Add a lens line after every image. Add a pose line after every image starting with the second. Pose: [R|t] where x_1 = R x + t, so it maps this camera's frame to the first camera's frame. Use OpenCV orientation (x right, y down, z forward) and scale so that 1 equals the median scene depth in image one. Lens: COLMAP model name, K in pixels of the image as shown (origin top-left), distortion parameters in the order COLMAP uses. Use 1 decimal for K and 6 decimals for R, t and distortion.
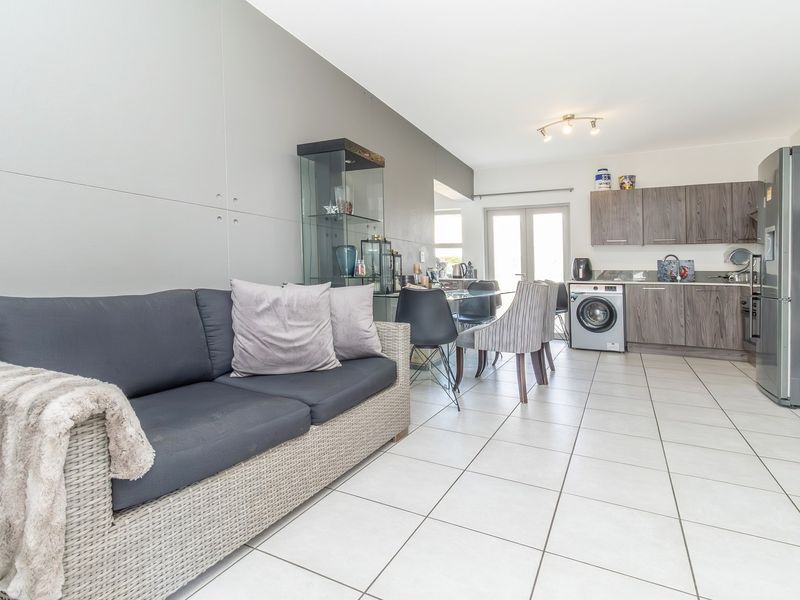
lens RADIAL K [[412.9, 0, 402.5], [0, 412.9, 251.4], [0, 0, 1]] dist [0.001303, 0.000269]
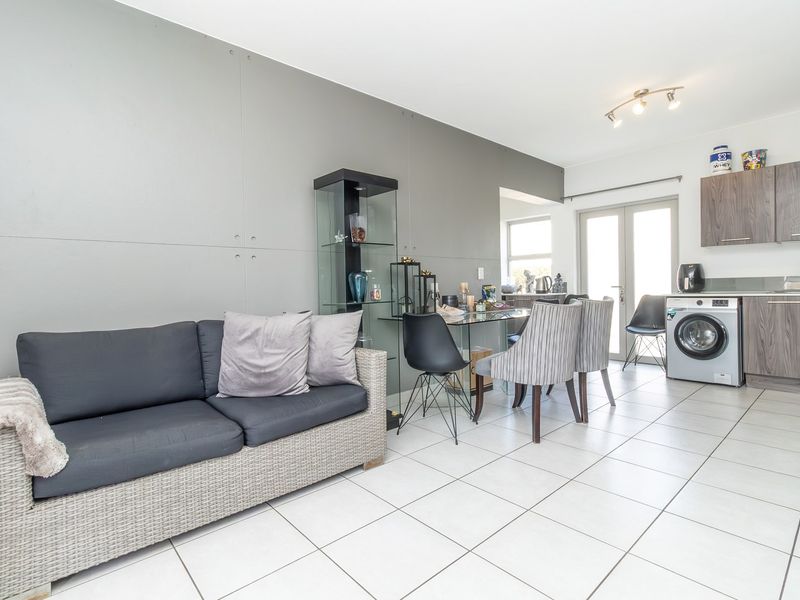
lens RADIAL K [[431.1, 0, 433.5], [0, 431.1, 264.0], [0, 0, 1]] dist [0.003622, -0.000350]
pose [[0.926360, -0.056155, -0.372429, 0.426947], [0.061395, 0.998111, 0.002216, -0.023561], [0.371601, -0.024919, 0.928058, 0.075946]]
